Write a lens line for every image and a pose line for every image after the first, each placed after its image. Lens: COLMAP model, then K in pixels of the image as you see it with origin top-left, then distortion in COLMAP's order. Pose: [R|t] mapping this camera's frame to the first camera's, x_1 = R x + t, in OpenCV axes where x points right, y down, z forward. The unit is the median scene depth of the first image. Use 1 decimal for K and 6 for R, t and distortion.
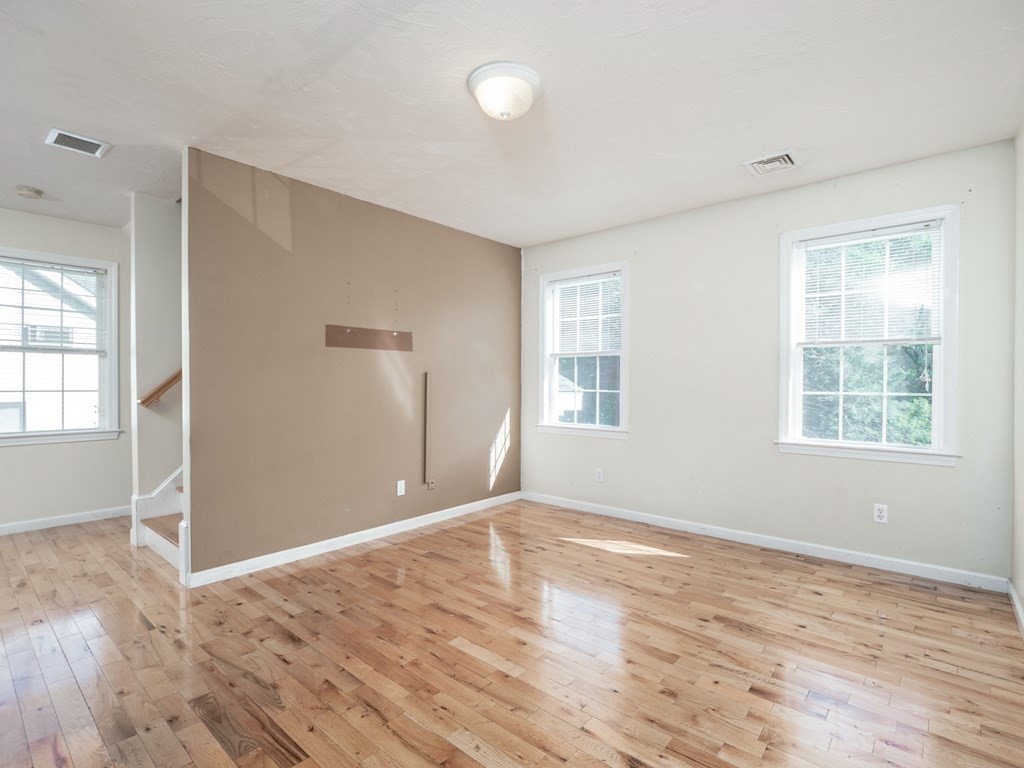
lens RADIAL K [[499.3, 0, 511.6], [0, 499.3, 386.6], [0, 0, 1]] dist [0.000503, -0.010571]
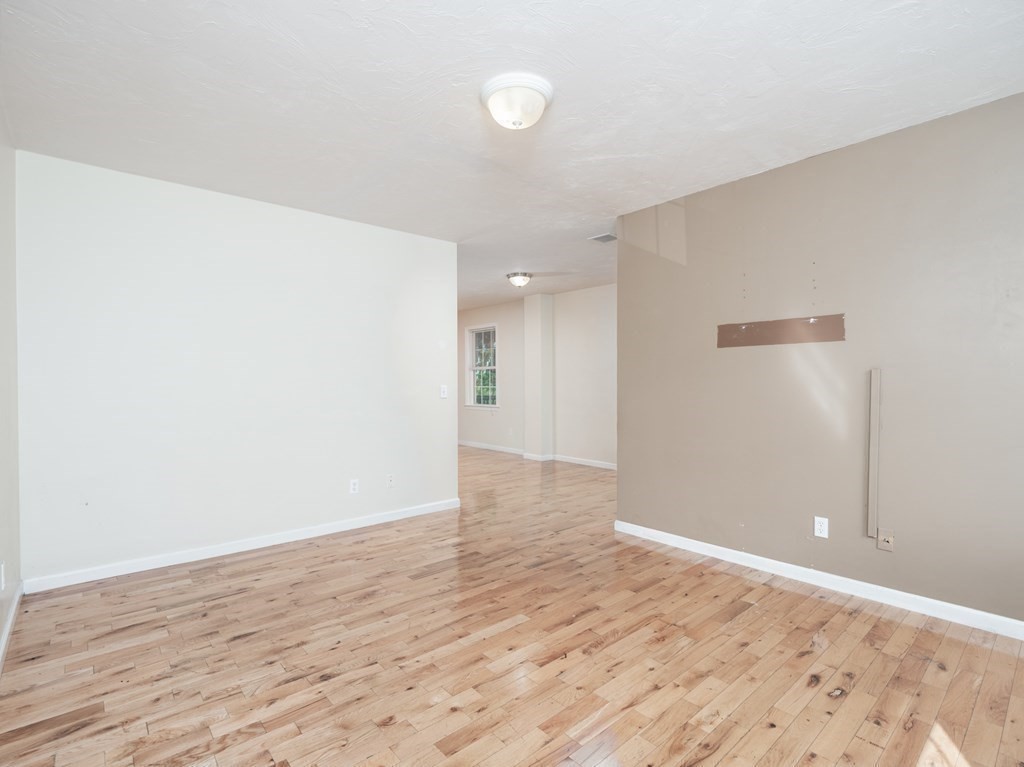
lens RADIAL K [[499.3, 0, 511.6], [0, 499.3, 386.1], [0, 0, 1]] dist [0.000503, -0.010571]
pose [[-0.135591, 0.009651, -0.990718, 0.773833], [-0.005156, 0.999932, 0.010446, -0.015970], [0.990752, 0.006524, -0.135532, 0.871066]]
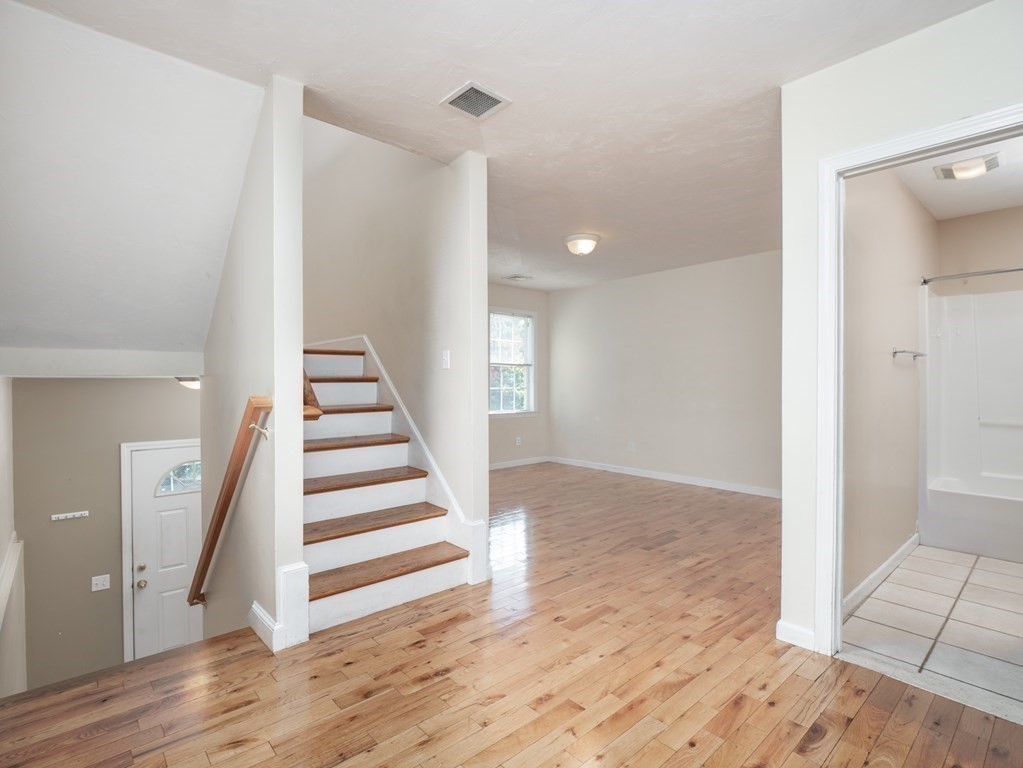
lens RADIAL K [[509.3, 0, 511.5], [0, 509.3, 384.0], [0, 0, 1]] dist [-0.001839, -0.000500]
pose [[0.132318, -0.004542, 0.991197, -1.663034], [0.008382, 0.999959, 0.003463, -0.011519], [-0.991172, 0.007850, 0.132350, 0.786574]]
